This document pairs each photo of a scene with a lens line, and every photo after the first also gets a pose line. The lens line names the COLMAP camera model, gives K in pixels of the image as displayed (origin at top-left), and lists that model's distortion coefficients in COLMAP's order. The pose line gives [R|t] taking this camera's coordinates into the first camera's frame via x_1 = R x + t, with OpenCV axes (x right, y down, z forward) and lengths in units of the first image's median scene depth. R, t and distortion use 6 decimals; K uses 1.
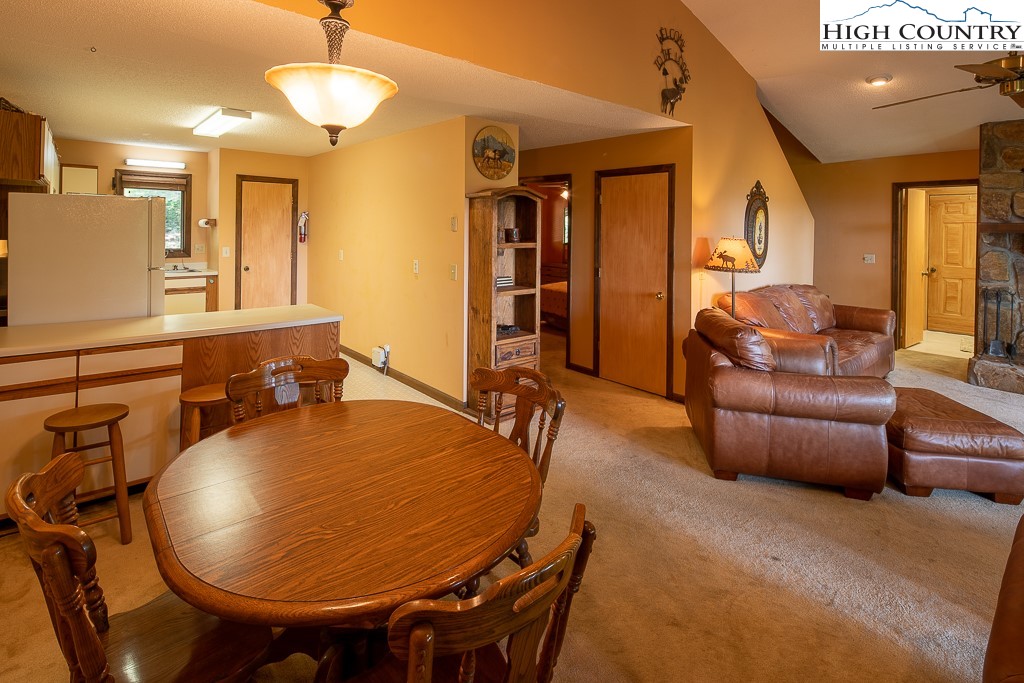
lens RADIAL K [[499.9, 0, 462.8], [0, 499.9, 230.5], [0, 0, 1]] dist [0.005993, -0.002370]
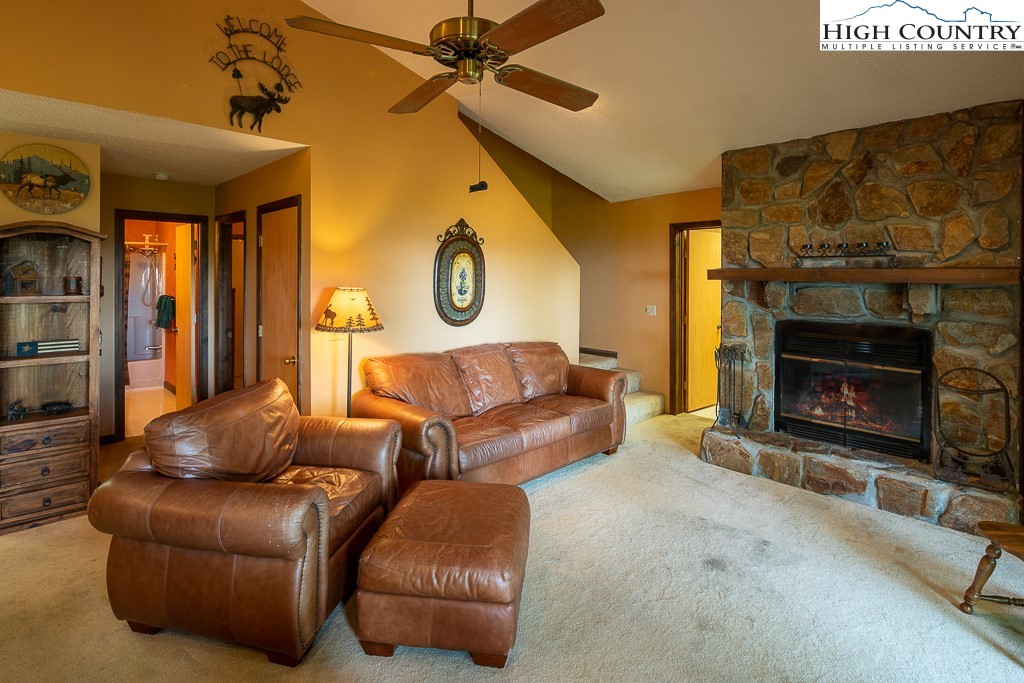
lens RADIAL K [[499.9, 0, 488.5], [0, 499.9, 276.7], [0, 0, 1]] dist [0.005993, -0.002370]
pose [[0.999124, -0.004124, 0.041655, 0.681566], [0.004455, 0.999959, -0.007876, 0.004485], [-0.041621, 0.008055, 0.999101, 0.190589]]
